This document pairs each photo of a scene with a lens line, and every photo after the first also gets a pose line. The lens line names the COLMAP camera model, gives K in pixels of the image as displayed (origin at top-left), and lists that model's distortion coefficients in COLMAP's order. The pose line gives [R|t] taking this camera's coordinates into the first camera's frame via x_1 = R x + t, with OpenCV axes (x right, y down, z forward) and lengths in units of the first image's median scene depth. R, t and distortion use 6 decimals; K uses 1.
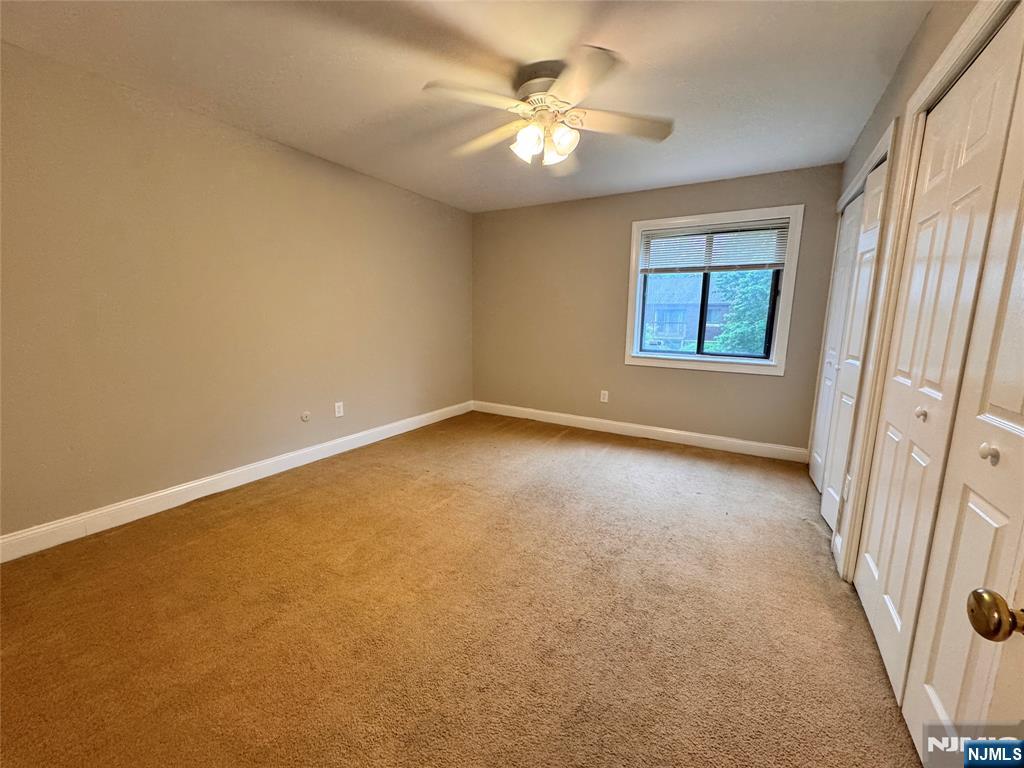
lens RADIAL K [[408.7, 0, 512.1], [0, 408.7, 382.9], [0, 0, 1]] dist [0.000064, 0.000180]
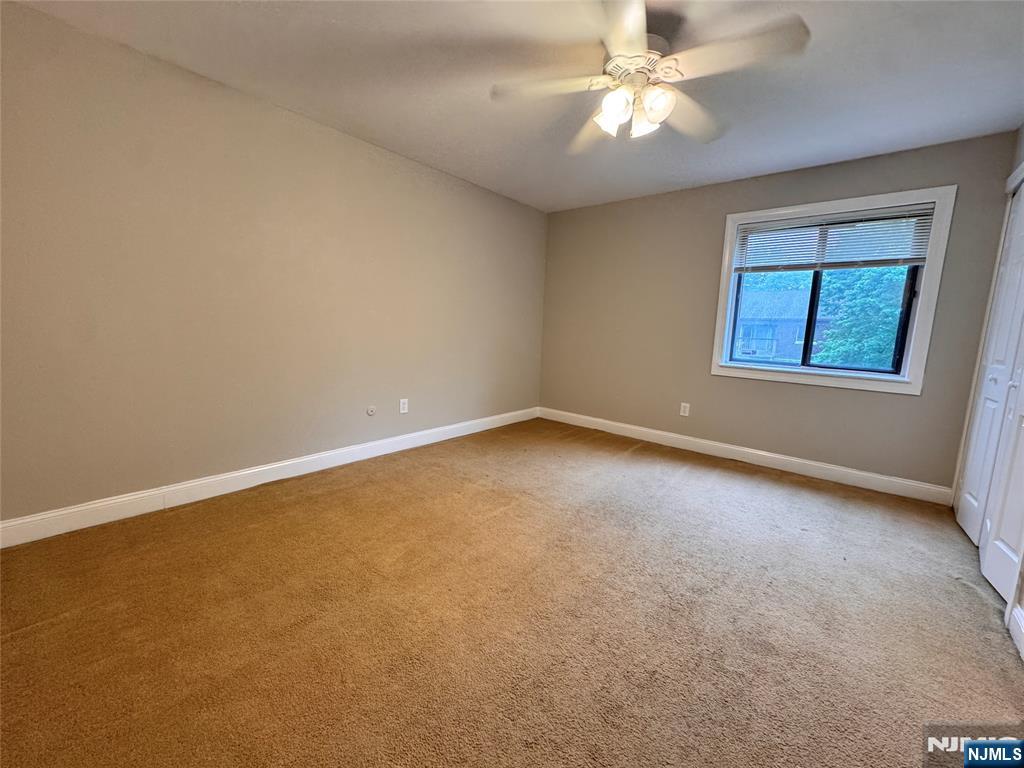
lens RADIAL K [[408.7, 0, 512.1], [0, 408.7, 382.9], [0, 0, 1]] dist [0.000064, 0.000180]
pose [[0.985019, 0.046925, -0.165940, -0.002908], [-0.051518, 0.998396, -0.023483, 0.024994], [0.164571, 0.031680, 0.985856, 0.083630]]
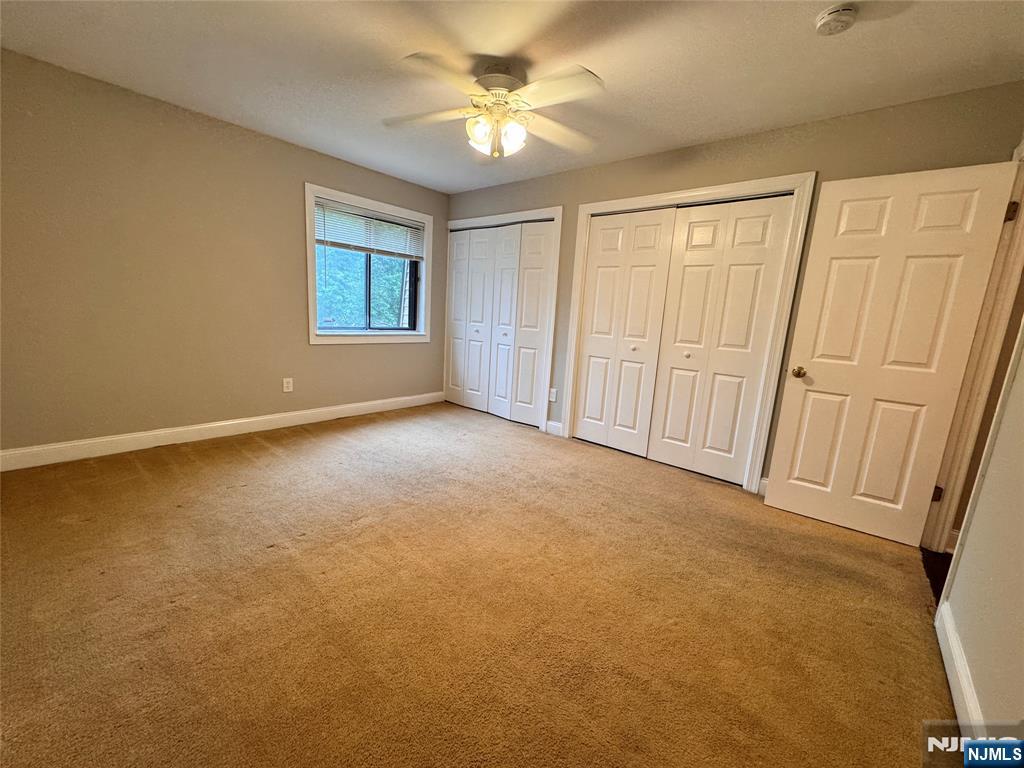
lens RADIAL K [[408.7, 0, 512.1], [0, 408.7, 382.9], [0, 0, 1]] dist [0.000064, 0.000180]
pose [[0.183631, -0.176977, 0.966933, -0.824817], [0.099116, 0.981980, 0.160908, -0.099692], [-0.977986, 0.066291, 0.197863, 0.621664]]
